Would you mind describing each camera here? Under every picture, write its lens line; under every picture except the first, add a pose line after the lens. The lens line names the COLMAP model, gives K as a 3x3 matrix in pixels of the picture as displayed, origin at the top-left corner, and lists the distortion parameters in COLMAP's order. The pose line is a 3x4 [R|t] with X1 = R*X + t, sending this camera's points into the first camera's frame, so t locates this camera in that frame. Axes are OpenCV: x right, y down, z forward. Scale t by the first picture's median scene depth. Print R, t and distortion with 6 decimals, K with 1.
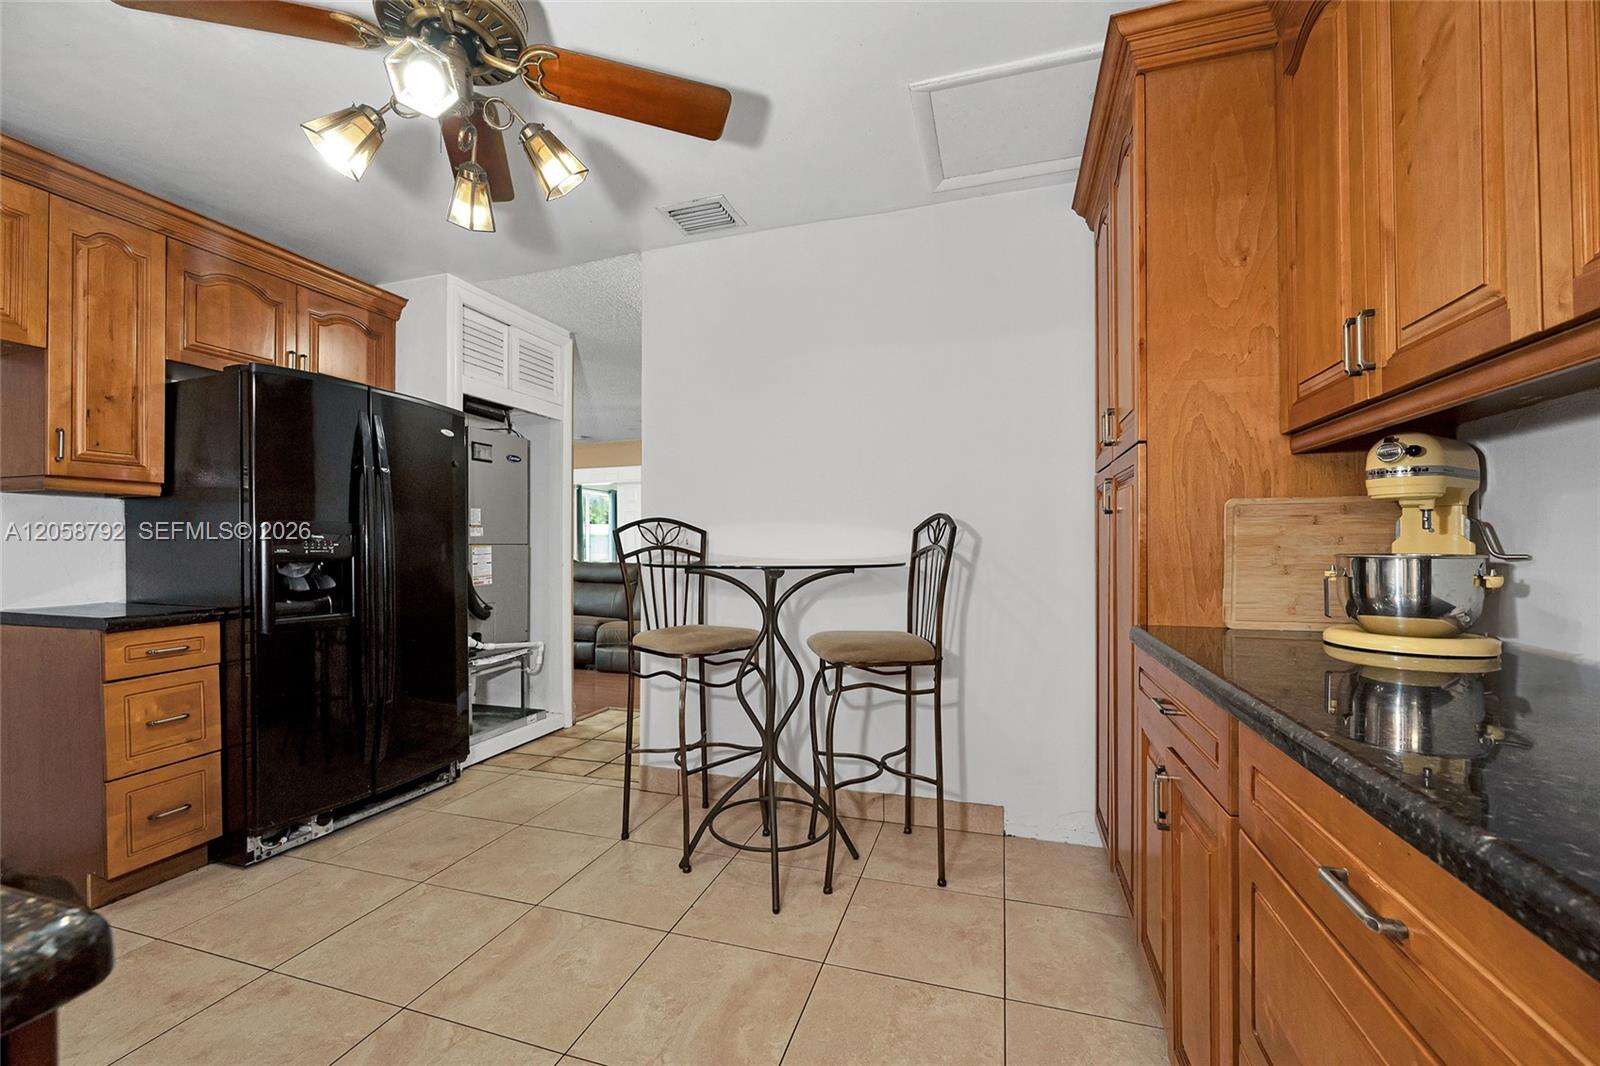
lens RADIAL K [[636.1, 0, 803.6], [0, 636.1, 536.9], [0, 0, 1]] dist [-0.010235, 0.000317]
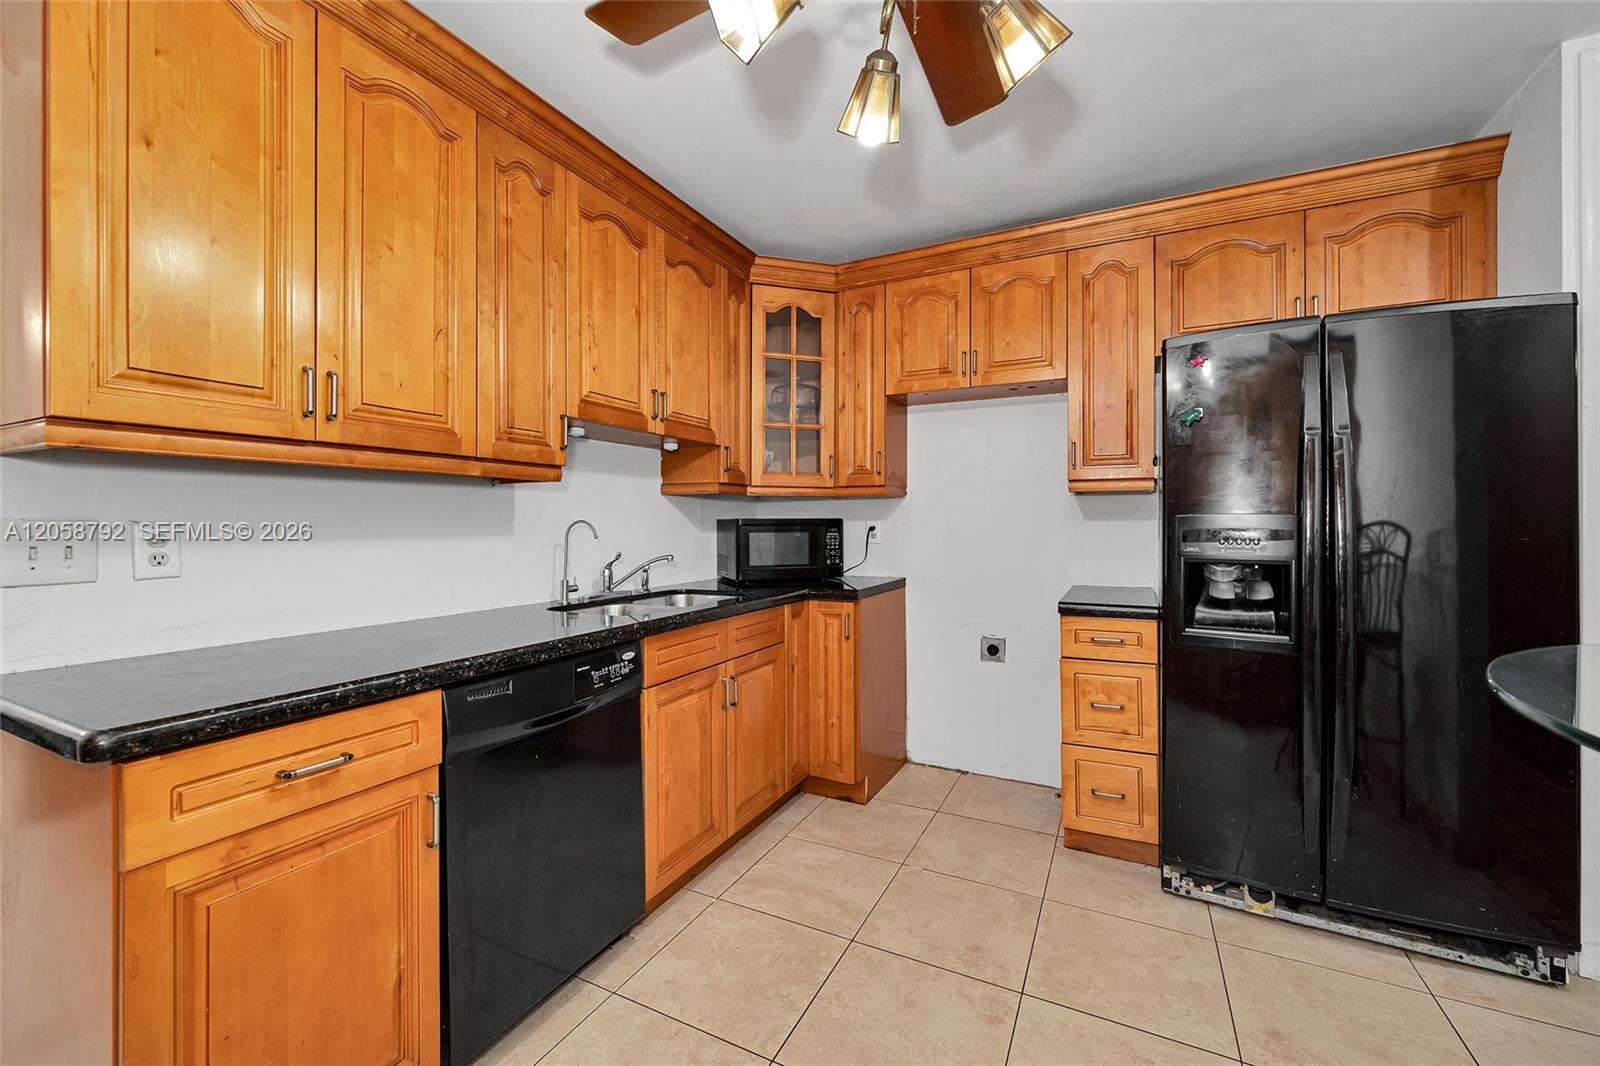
lens RADIAL K [[636.1, 0, 793.7], [0, 636.1, 526.7], [0, 0, 1]] dist [-0.010235, 0.000317]
pose [[-0.171871, 0.009598, -0.985073, 0.100667], [0.010617, 0.999913, 0.007890, -0.018898], [0.985062, -0.009103, -0.171958, 0.571092]]
